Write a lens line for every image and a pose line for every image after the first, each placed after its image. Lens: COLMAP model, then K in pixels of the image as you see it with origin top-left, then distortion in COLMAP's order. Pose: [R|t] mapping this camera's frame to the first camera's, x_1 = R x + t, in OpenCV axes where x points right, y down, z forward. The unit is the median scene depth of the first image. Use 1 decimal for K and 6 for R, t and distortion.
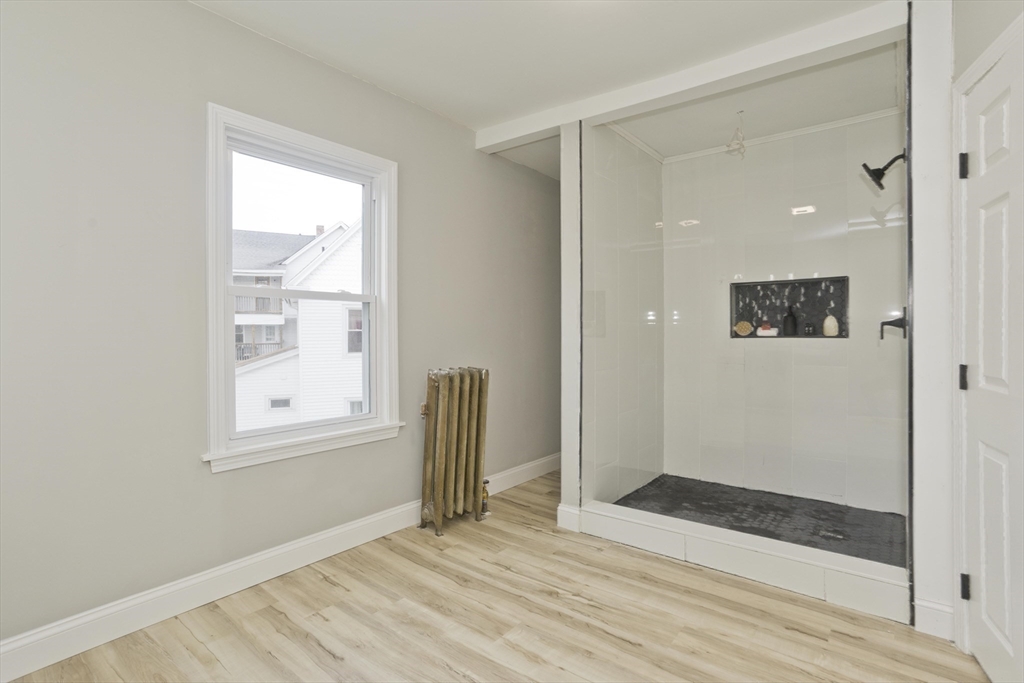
lens RADIAL K [[499.1, 0, 510.9], [0, 499.1, 340.7], [0, 0, 1]] dist [-0.040518, 0.020660]
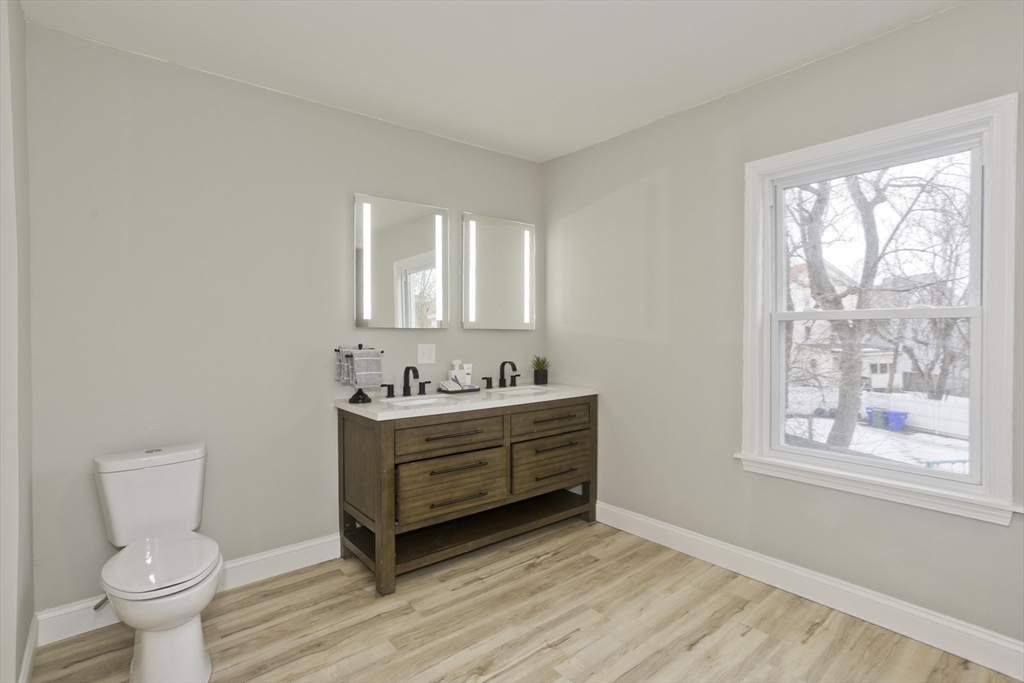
lens RADIAL K [[499.1, 0, 513.1], [0, 499.1, 335.2], [0, 0, 1]] dist [-0.040518, 0.020660]
pose [[-0.227710, -0.001607, -0.973728, 0.726886], [-0.005753, 0.999983, -0.000305, -0.064181], [0.973712, 0.005532, -0.227715, 0.728099]]
